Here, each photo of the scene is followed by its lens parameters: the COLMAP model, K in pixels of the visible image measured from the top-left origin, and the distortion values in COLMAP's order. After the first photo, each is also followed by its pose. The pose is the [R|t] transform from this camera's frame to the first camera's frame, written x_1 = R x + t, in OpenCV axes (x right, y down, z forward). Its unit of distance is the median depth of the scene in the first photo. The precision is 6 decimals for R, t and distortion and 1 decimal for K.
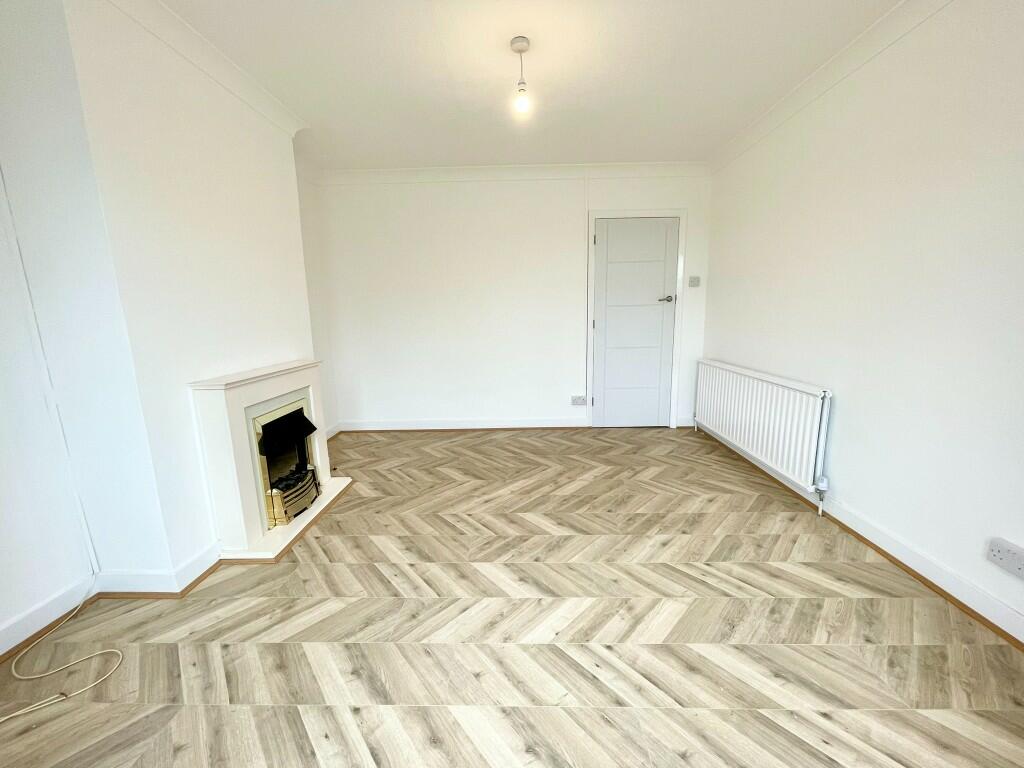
lens RADIAL K [[414.6, 0, 512.0], [0, 414.6, 384.0], [0, 0, 1]] dist [-0.002098, 0.000420]
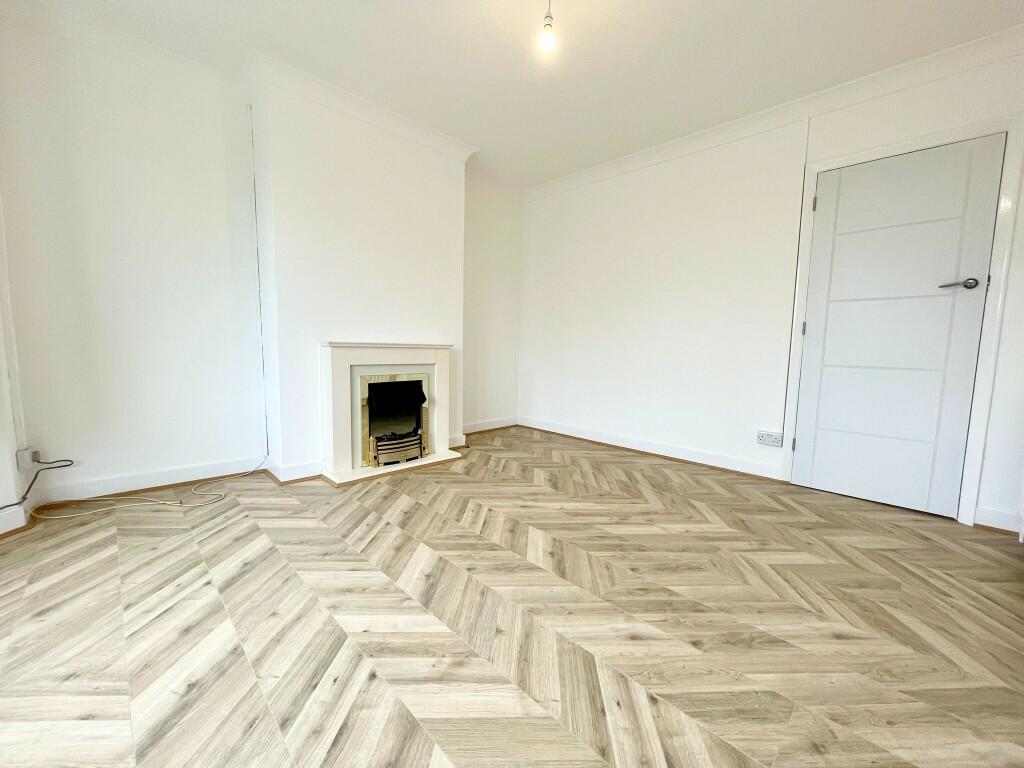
lens RADIAL K [[412.6, 0, 513.0], [0, 412.6, 385.0], [0, 0, 1]] dist [-0.003020, 0.000657]
pose [[0.722276, 0.106213, -0.683400, 0.575205], [-0.157513, 0.987431, -0.013009, 0.051150], [0.673429, 0.117040, 0.729928, 0.366645]]
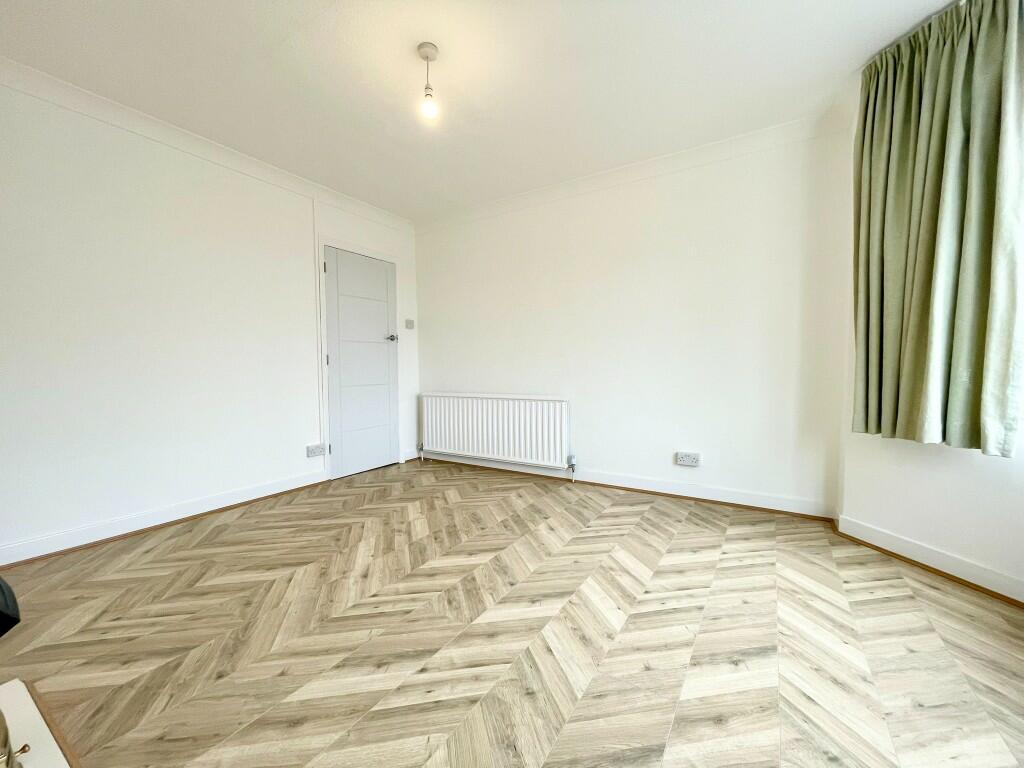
lens RADIAL K [[414.6, 0, 512.0], [0, 414.6, 384.0], [0, 0, 1]] dist [-0.002098, 0.000420]
pose [[0.509776, -0.019023, 0.860097, -0.645808], [0.149024, 0.986595, -0.066505, 0.040866], [-0.847302, 0.162077, 0.505777, 0.409851]]
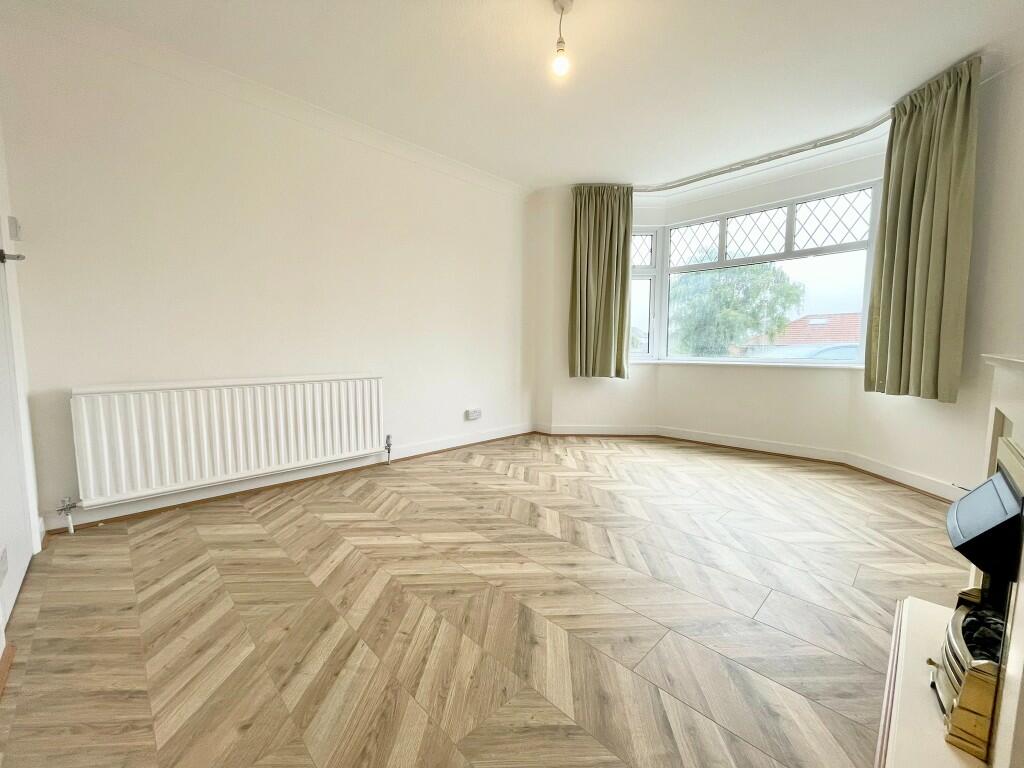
lens RADIAL K [[412.6, 0, 513.0], [0, 412.6, 385.0], [0, 0, 1]] dist [-0.003020, 0.000657]
pose [[-0.722355, -0.042249, 0.690231, -0.507914], [0.133871, 0.970707, 0.199518, -0.162376], [-0.678441, 0.236524, -0.695539, 1.695205]]
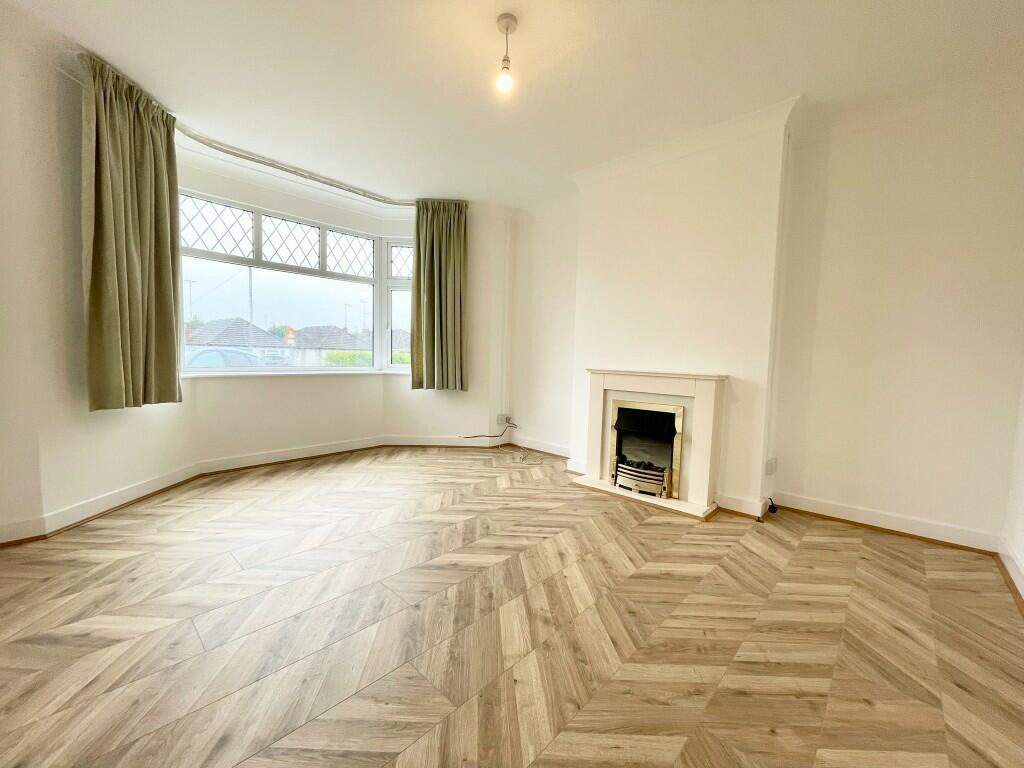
lens RADIAL K [[412.6, 0, 513.0], [0, 412.6, 385.0], [0, 0, 1]] dist [-0.003020, 0.000657]
pose [[-0.662078, 0.053915, -0.747493, 0.654071], [-0.143291, 0.969901, 0.196874, -0.191377], [0.735609, 0.237455, -0.634424, 1.573424]]
